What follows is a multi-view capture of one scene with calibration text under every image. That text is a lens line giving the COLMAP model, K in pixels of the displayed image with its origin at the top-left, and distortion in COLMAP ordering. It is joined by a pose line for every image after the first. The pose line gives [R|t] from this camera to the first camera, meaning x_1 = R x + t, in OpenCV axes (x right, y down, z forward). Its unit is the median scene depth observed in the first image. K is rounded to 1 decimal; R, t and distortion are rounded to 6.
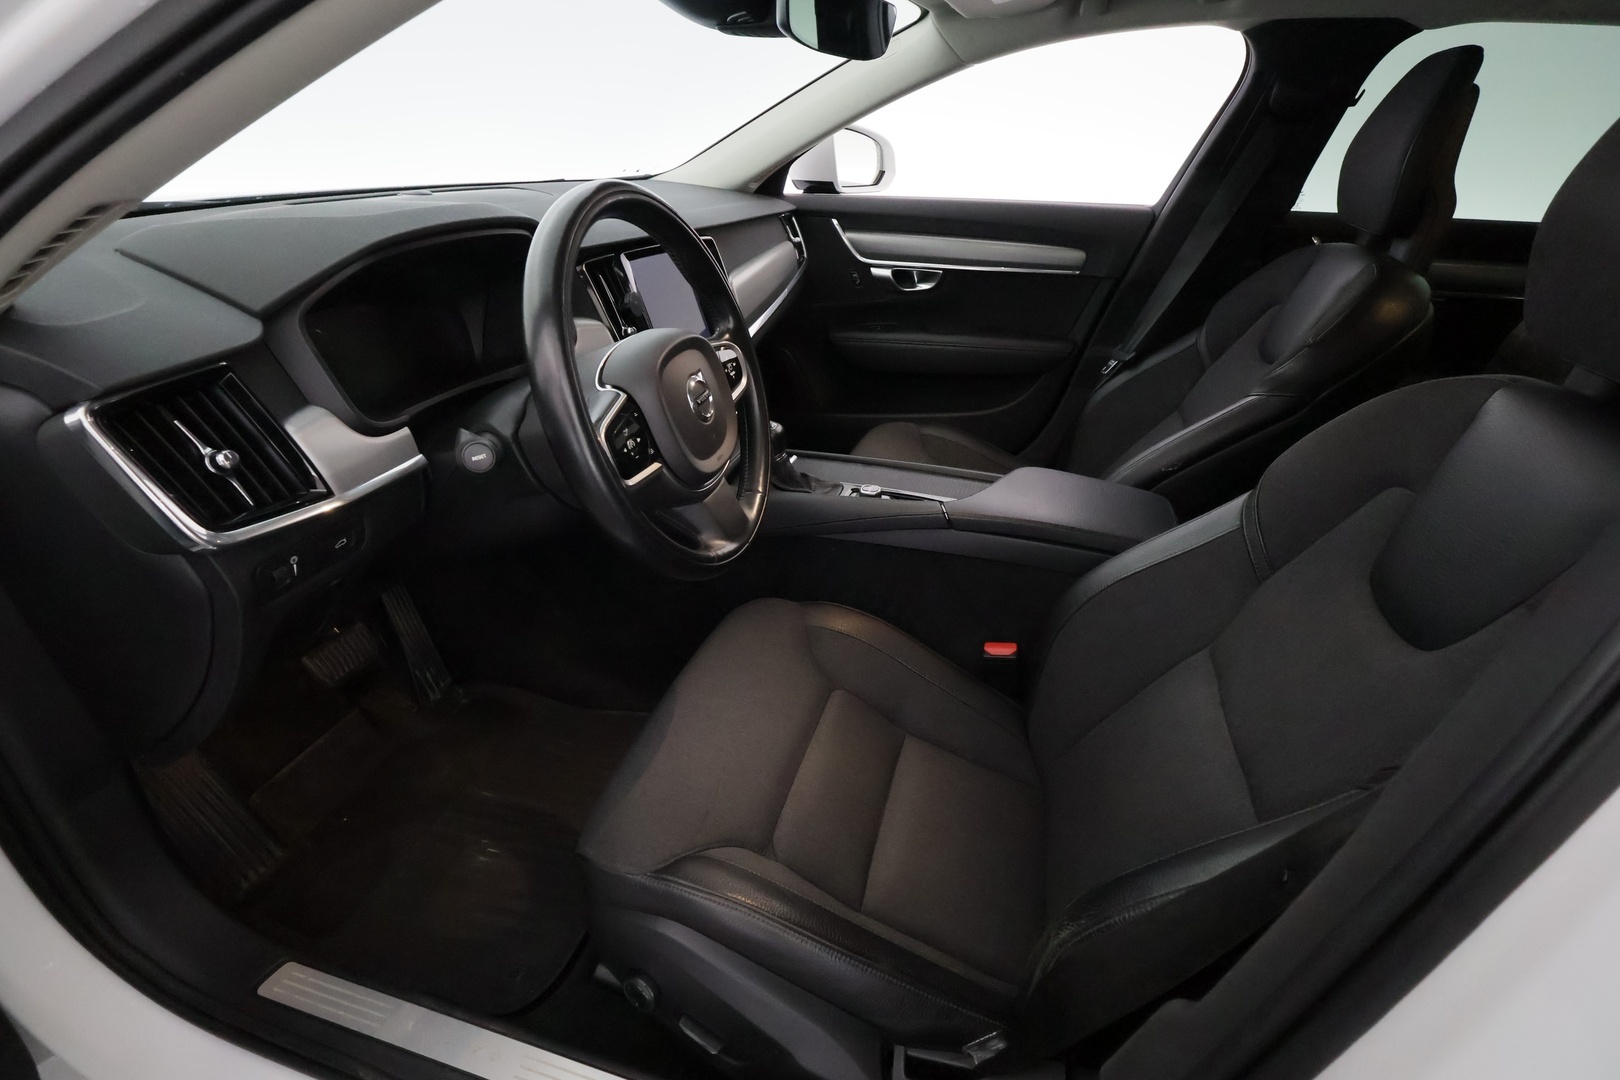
lens RADIAL K [[738.5, 0, 810.0], [0, 738.5, 540.0], [0, 0, 1]] dist [0.001809, 0.001025]
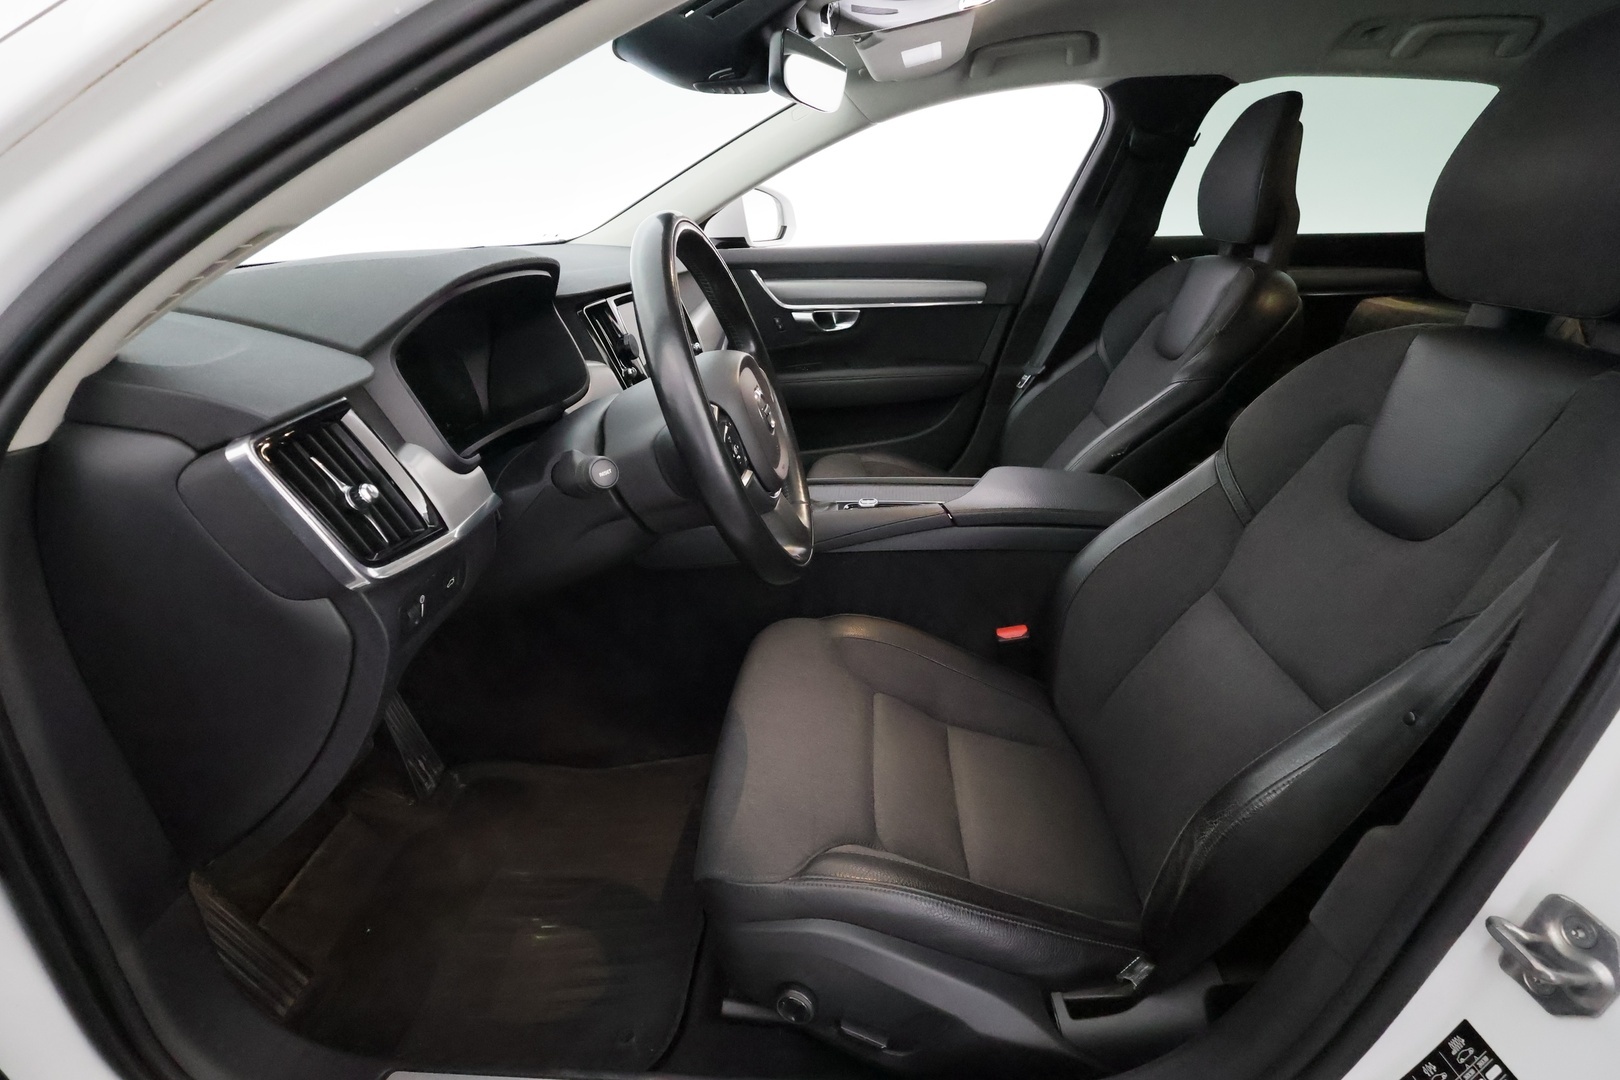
lens RADIAL K [[738.5, 0, 810.0], [0, 738.5, 540.0], [0, 0, 1]] dist [0.001809, 0.001025]
pose [[0.975317, -0.127268, 0.180441, -0.193532], [0.141890, 0.987366, -0.070537, 0.046665], [-0.169184, 0.094399, 0.981053, -0.014194]]
